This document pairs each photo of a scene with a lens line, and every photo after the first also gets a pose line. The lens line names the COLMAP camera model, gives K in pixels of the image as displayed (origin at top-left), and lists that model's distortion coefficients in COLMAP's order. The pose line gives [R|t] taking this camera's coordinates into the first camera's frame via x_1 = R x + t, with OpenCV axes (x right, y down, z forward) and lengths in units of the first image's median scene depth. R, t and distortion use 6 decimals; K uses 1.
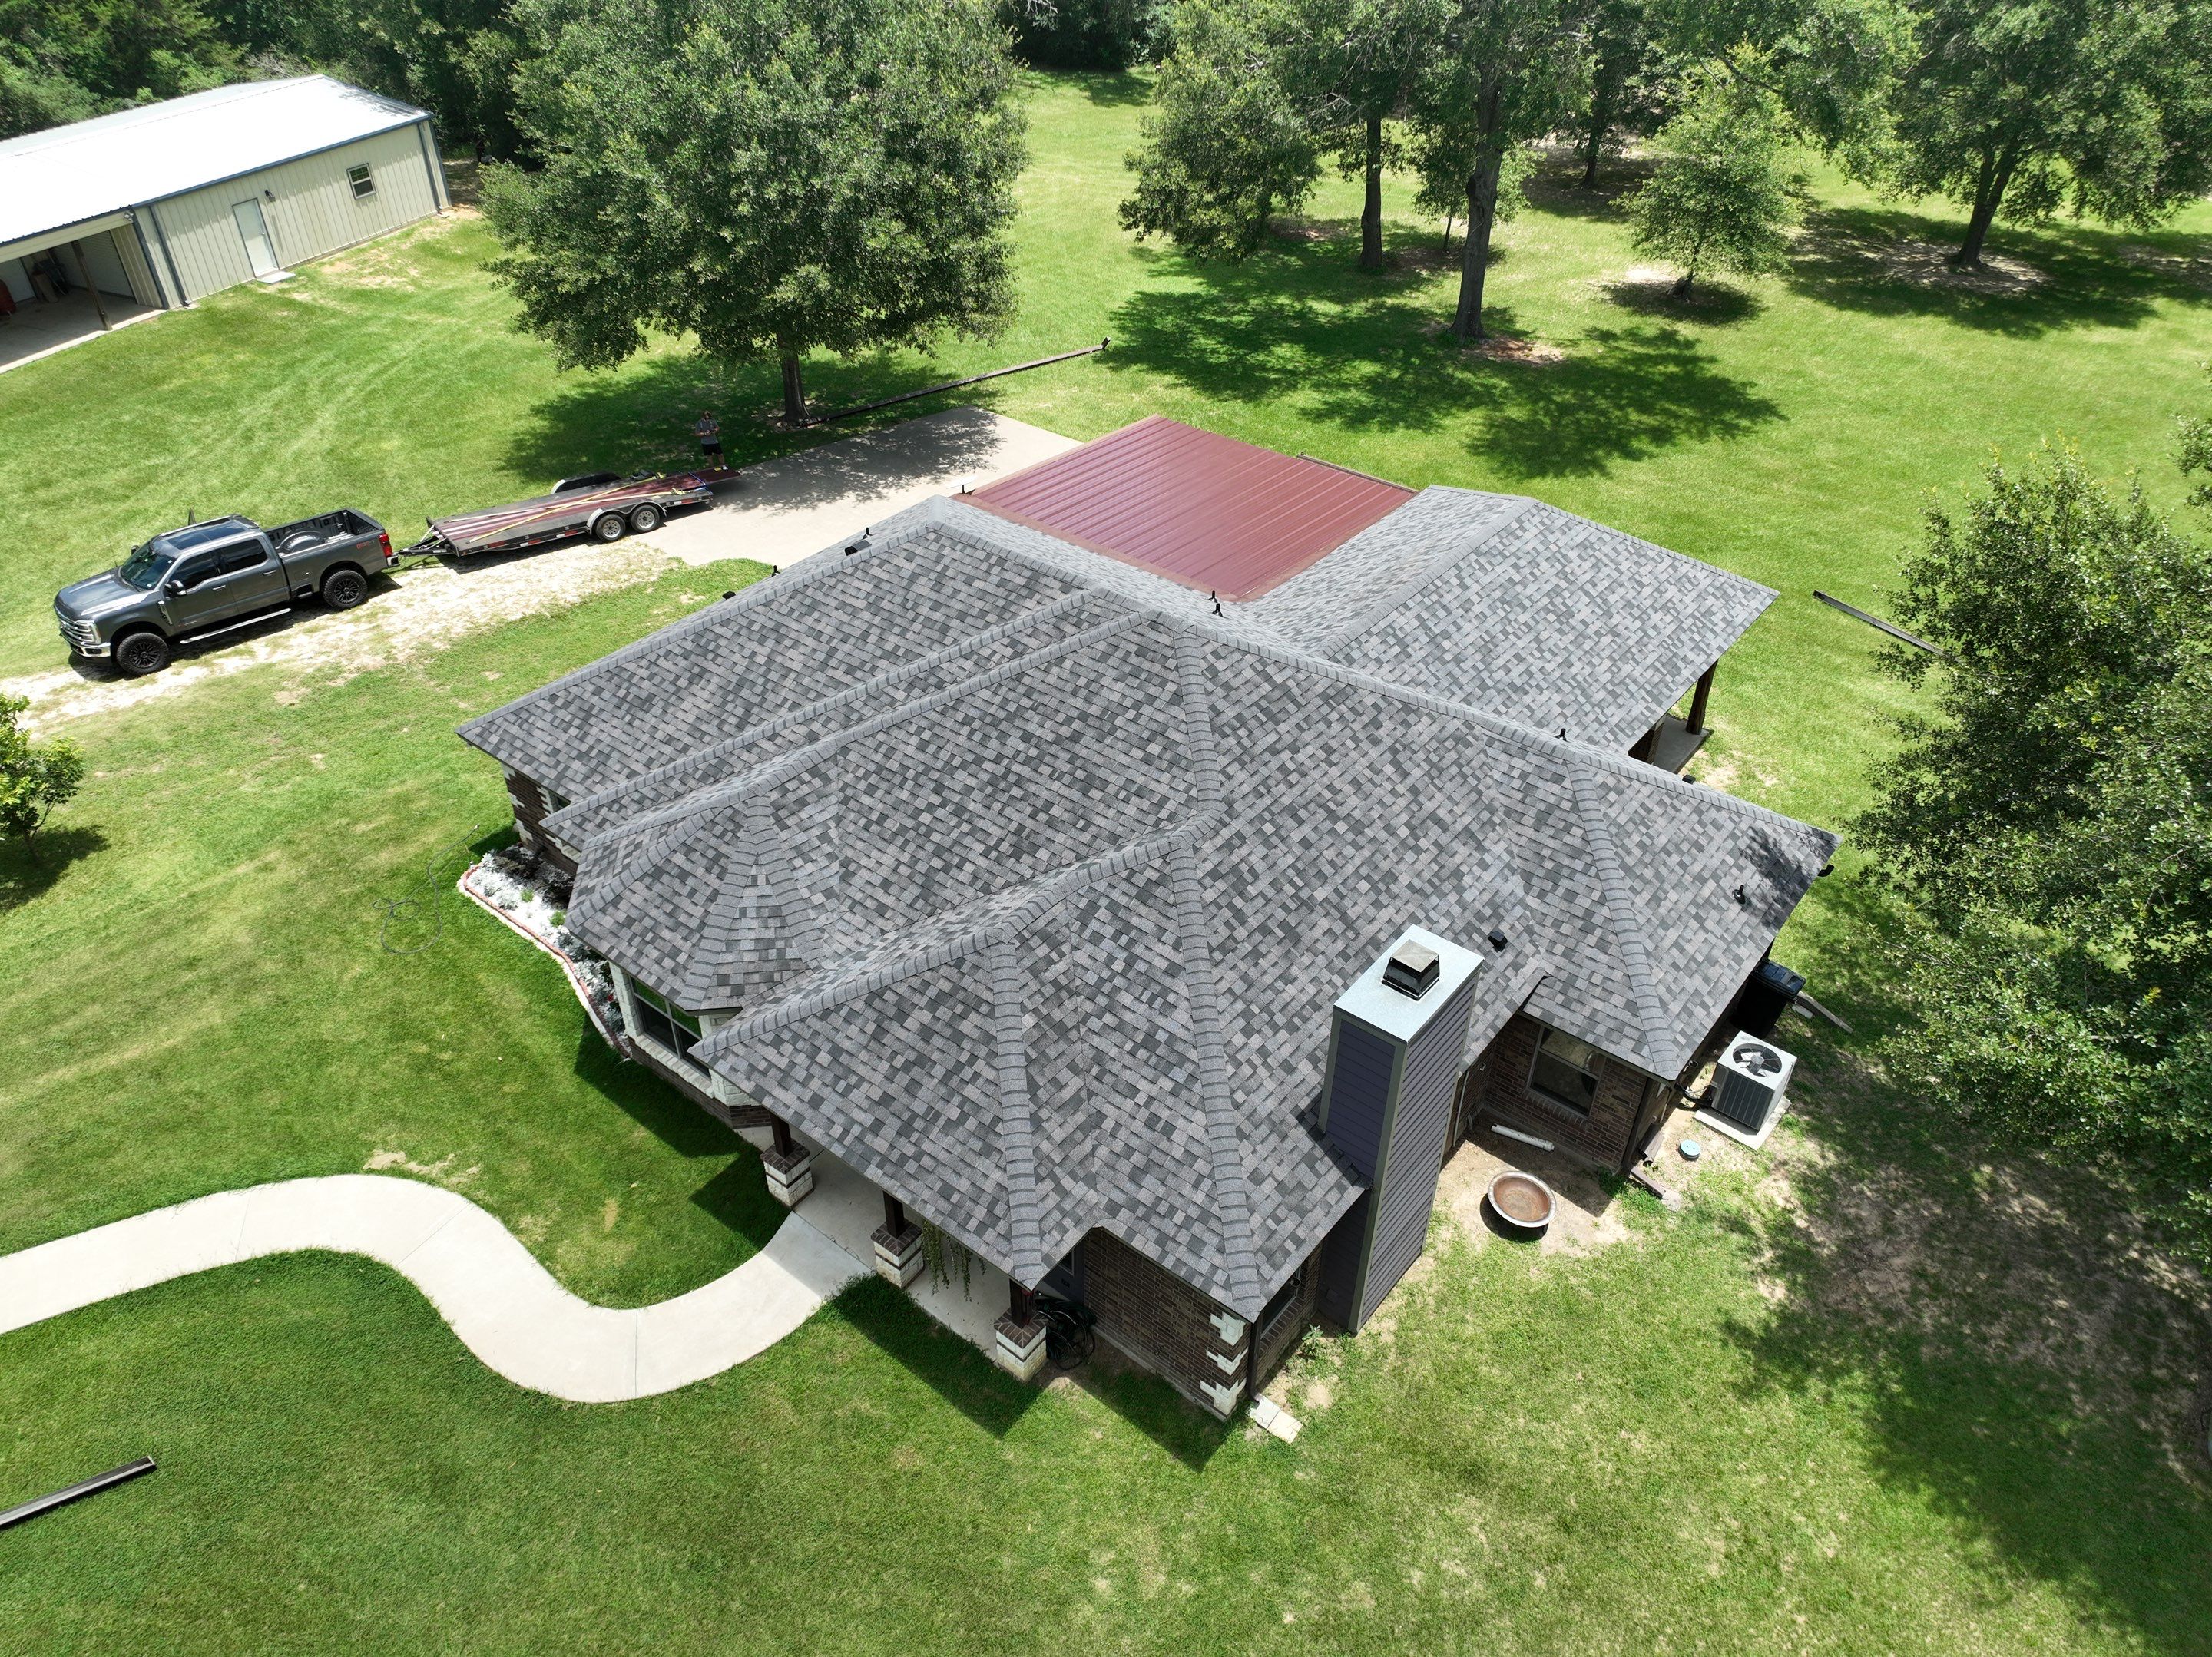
lens RADIAL K [[1551.3, 0, 1102.2], [0, 1551.3, 827.1], [0, 0, 1]] dist [0.009747, -0.001542]
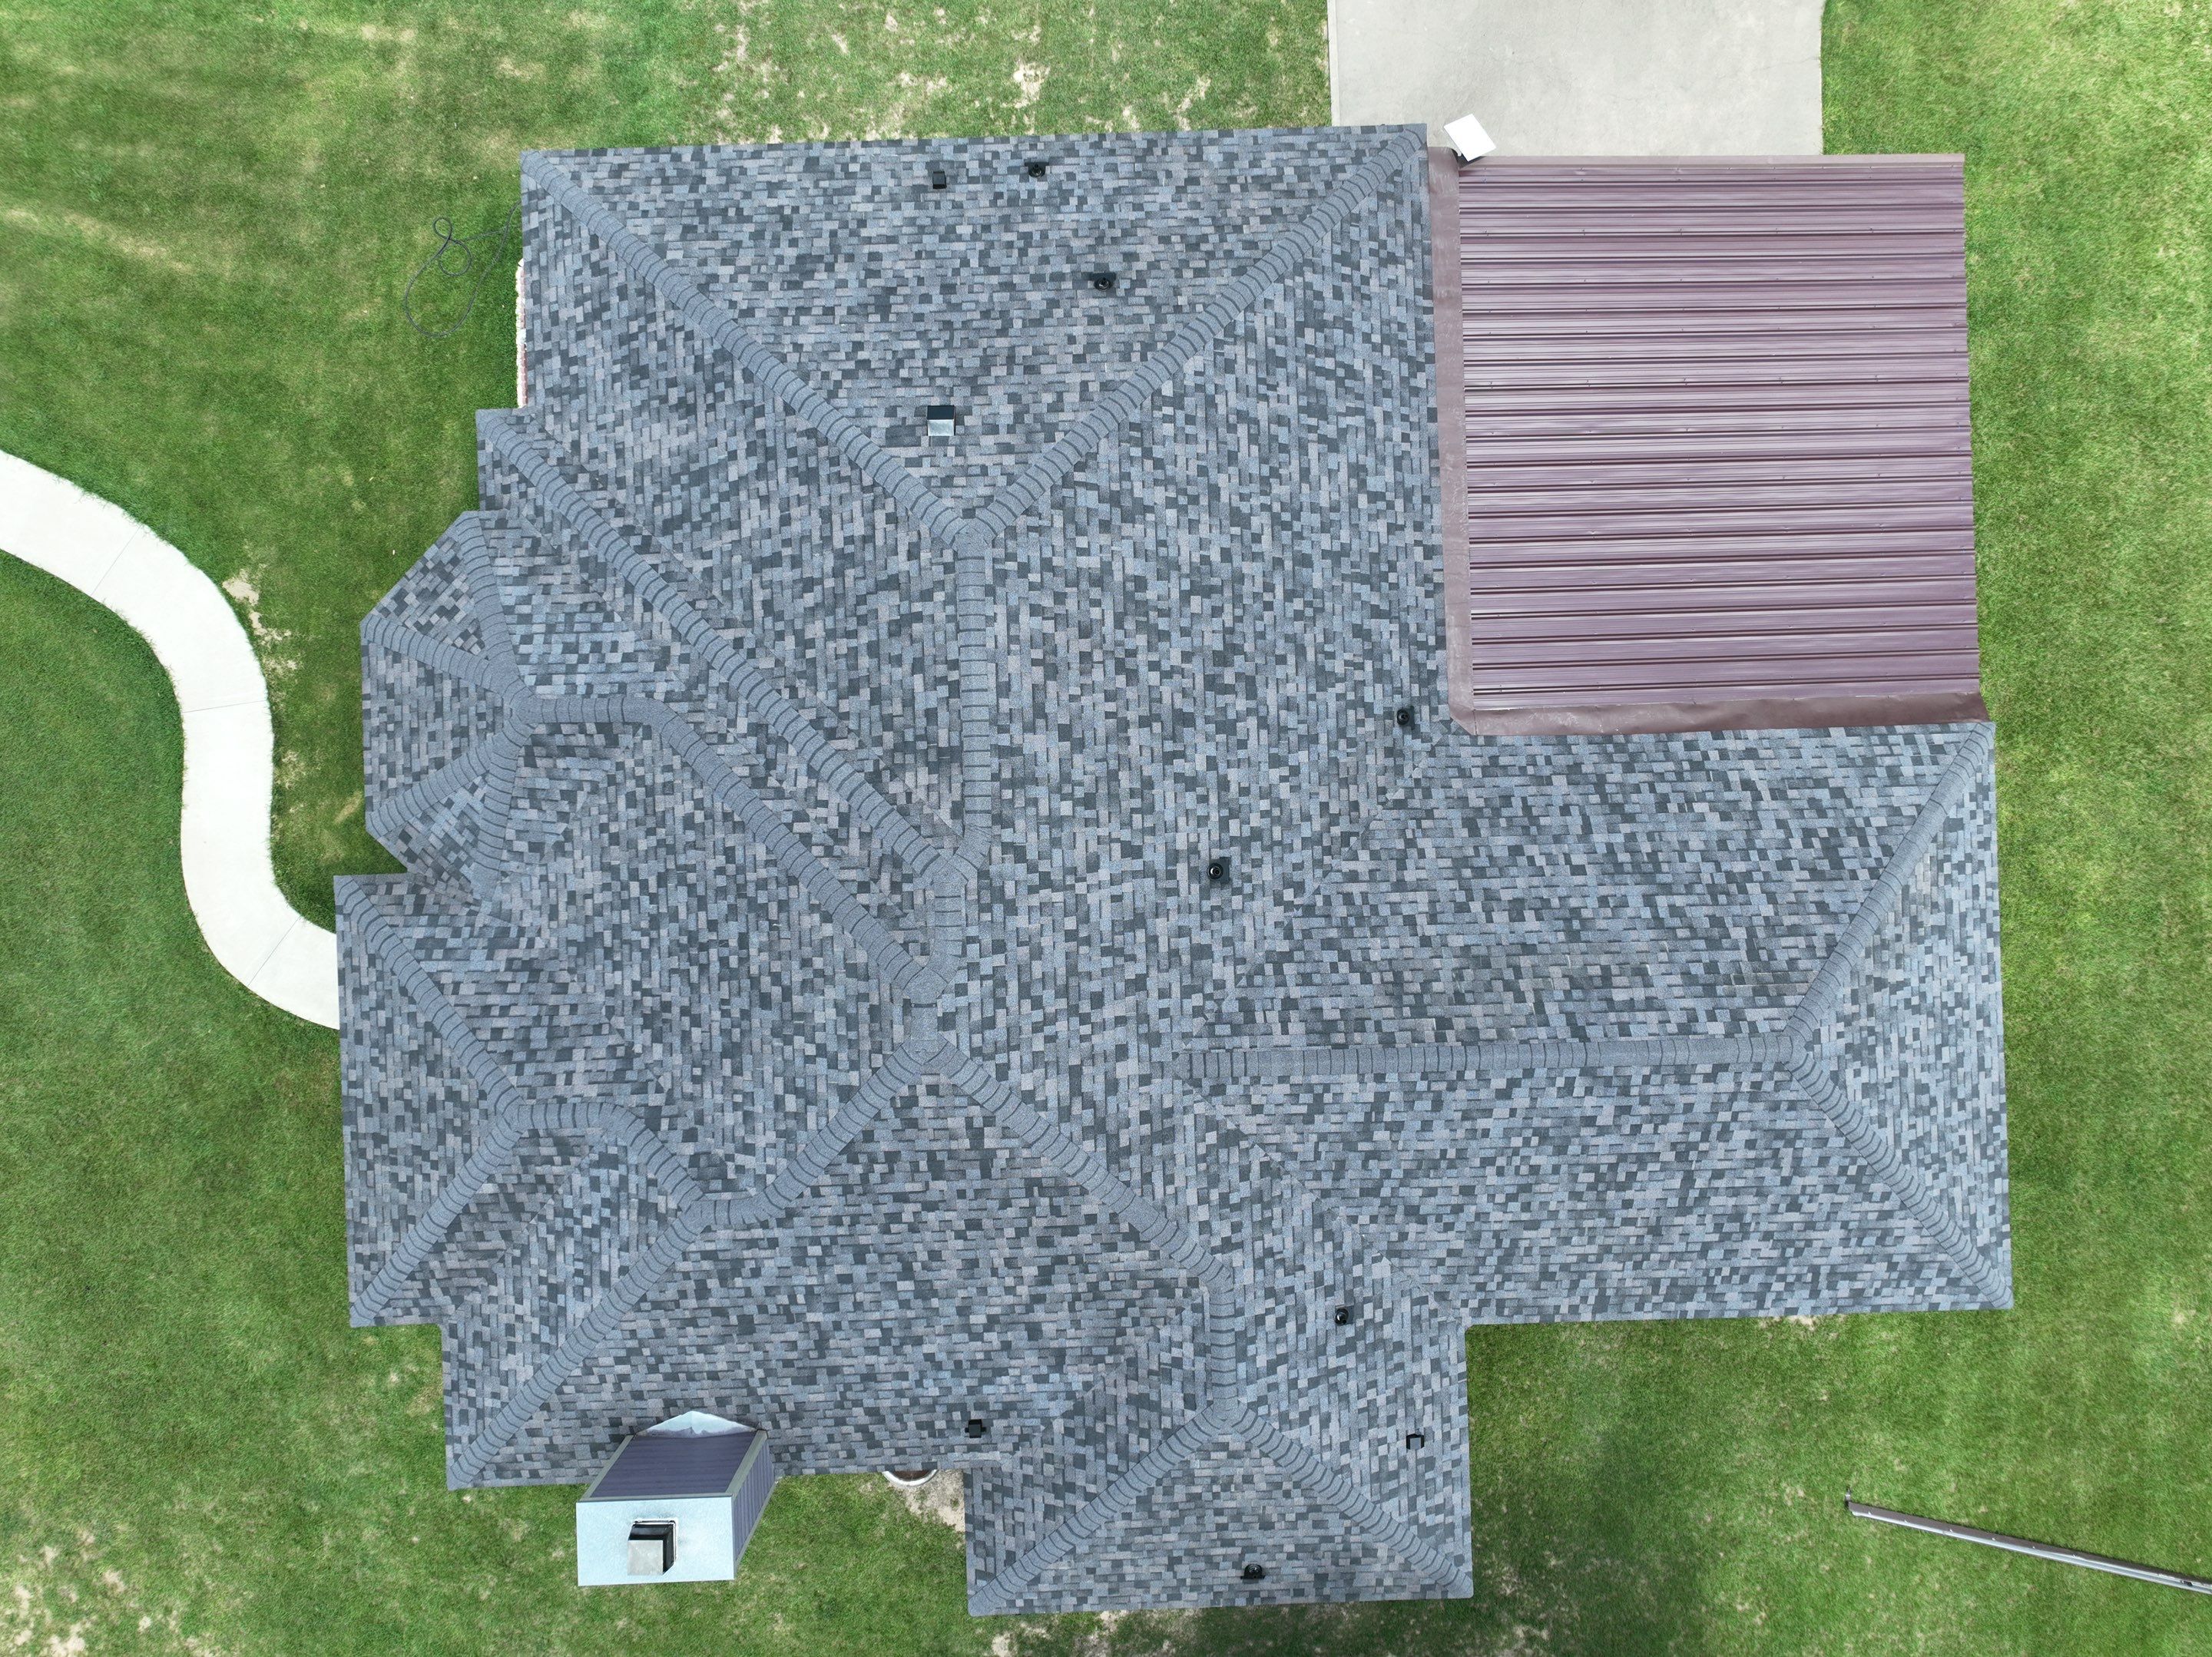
lens RADIAL K [[1551.3, 0, 1102.2], [0, 1551.3, 827.1], [0, 0, 1]] dist [0.009747, -0.001542]
pose [[0.651719, 0.758454, 0.003077, 0.026372], [-0.463526, 0.395078, 0.793131, -0.813306], [0.600338, -0.518325, 0.609043, 0.639367]]
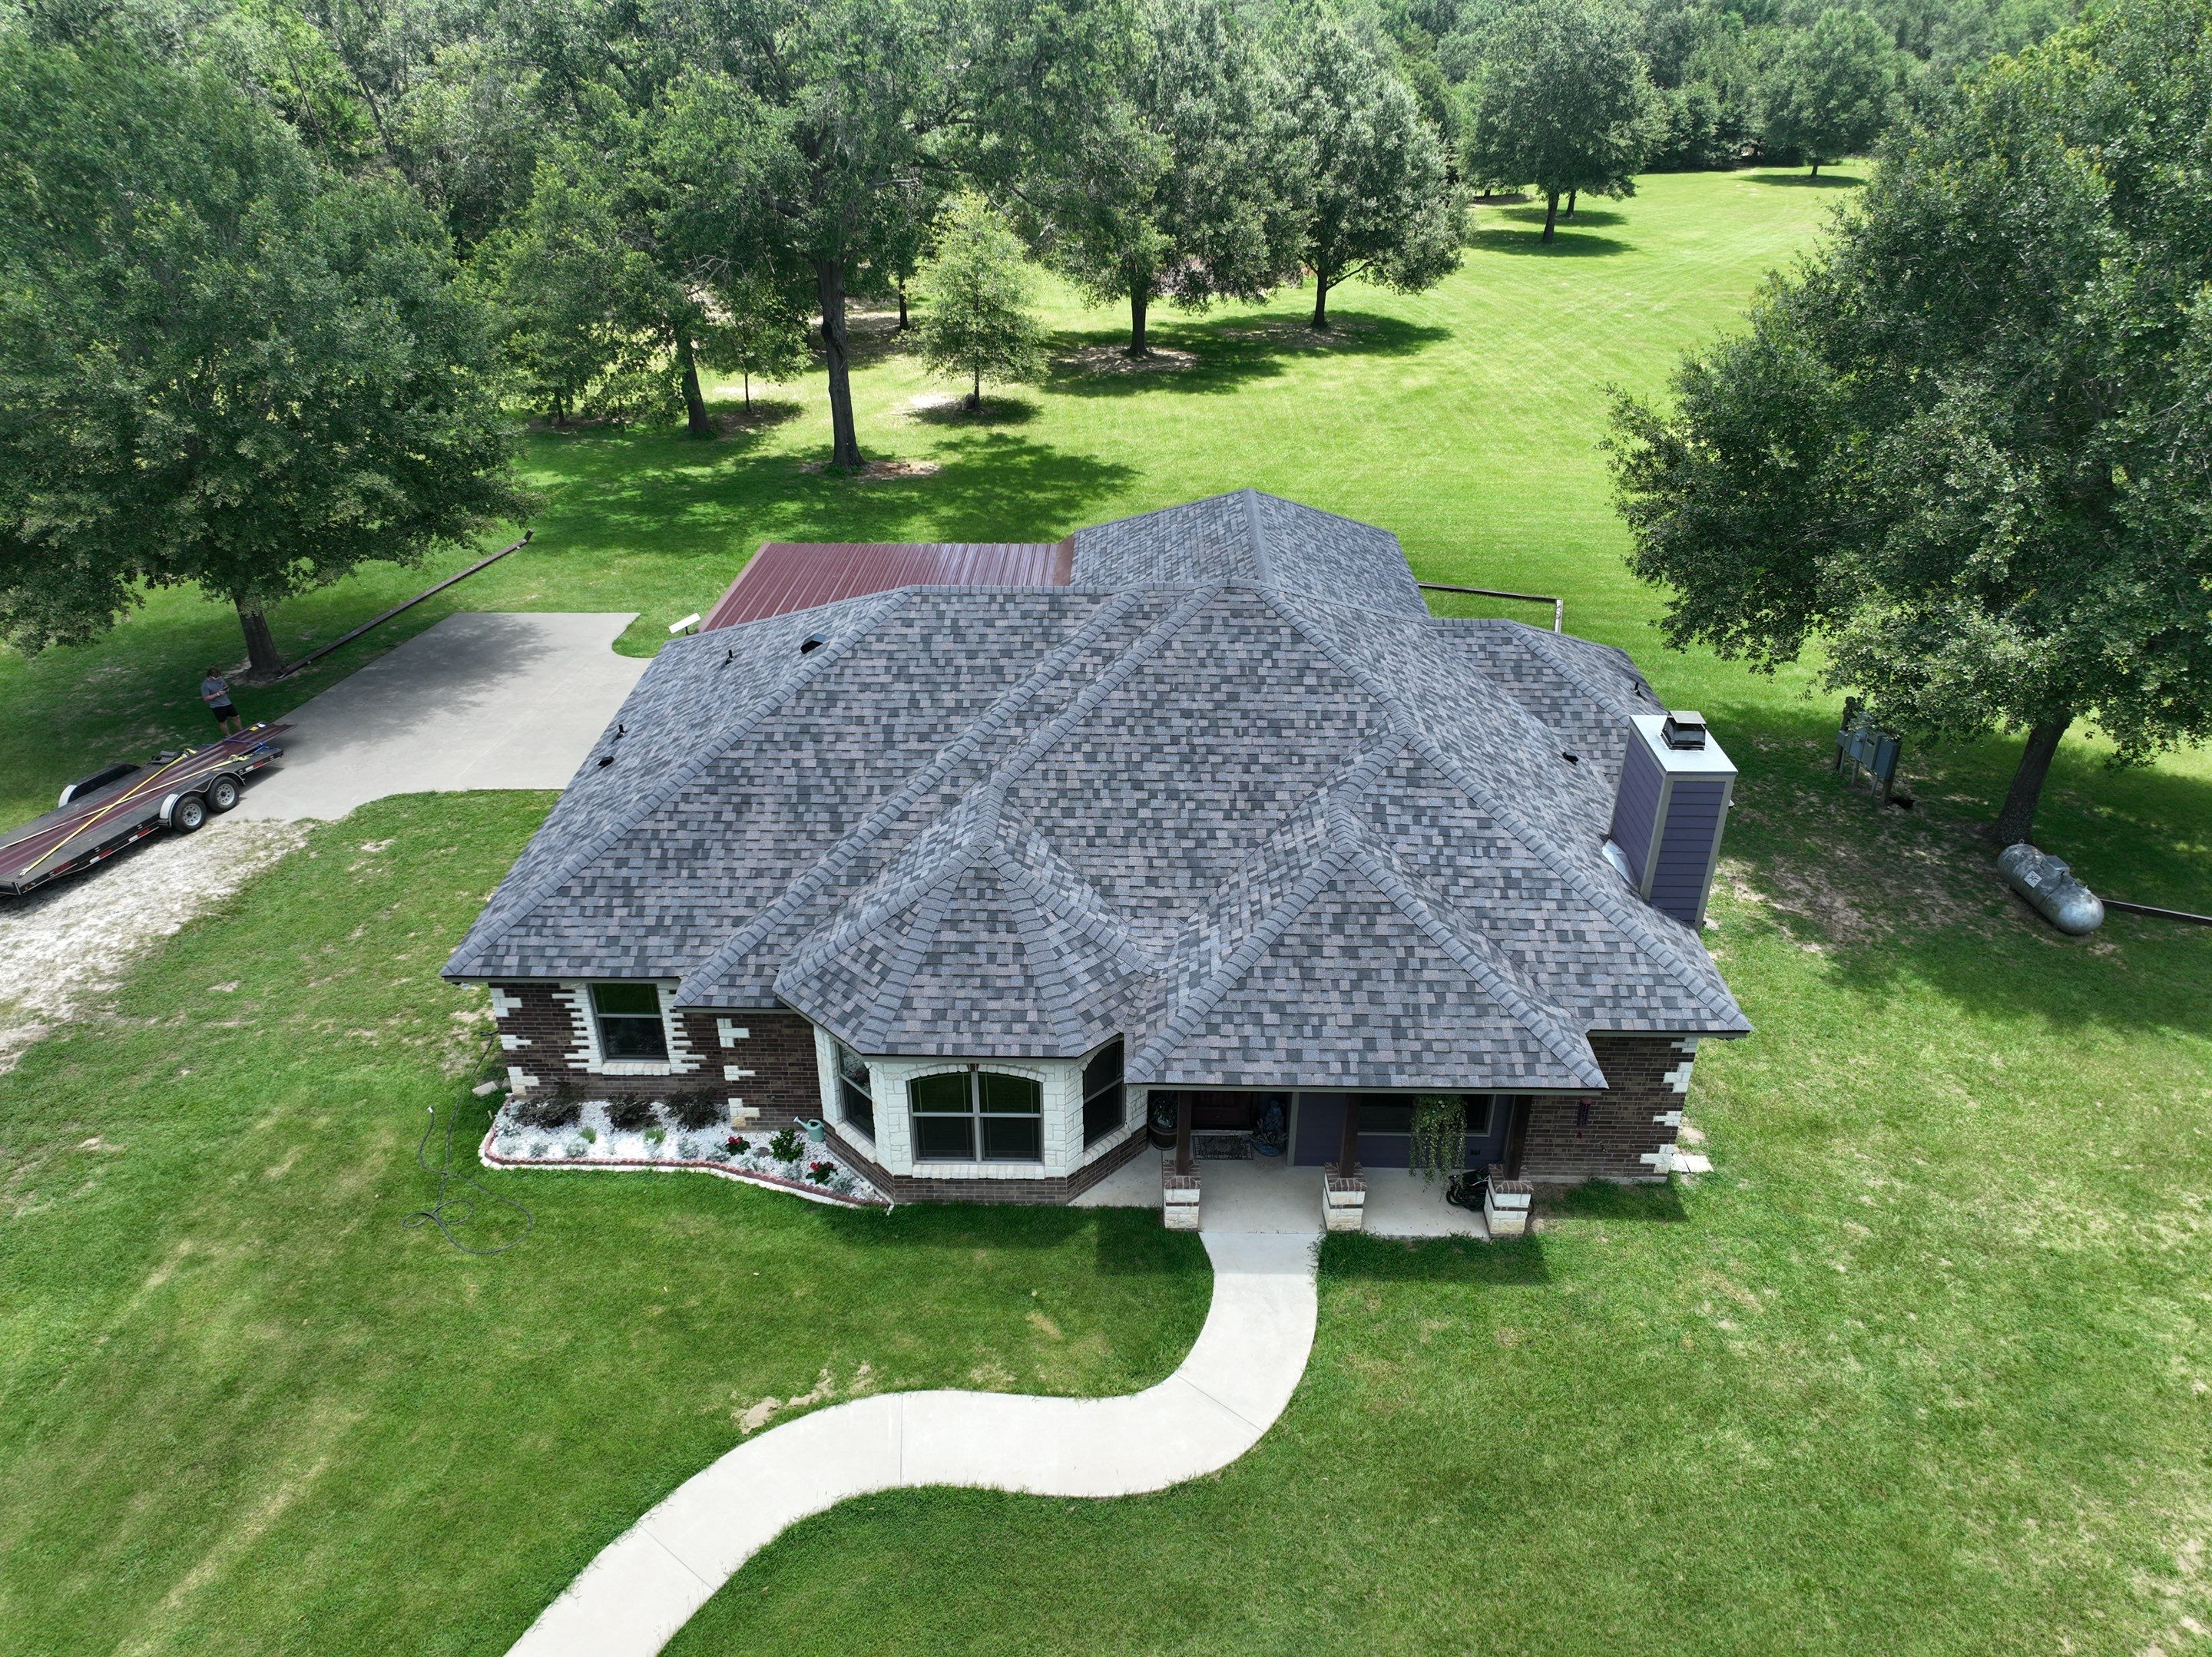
lens RADIAL K [[1551.3, 0, 1102.2], [0, 1551.3, 827.1], [0, 0, 1]] dist [0.009747, -0.001542]
pose [[0.790325, -0.301599, 0.533315, -0.665571], [0.372144, 0.927788, -0.026803, 0.019037], [-0.486720, 0.219653, 0.845492, 0.162904]]
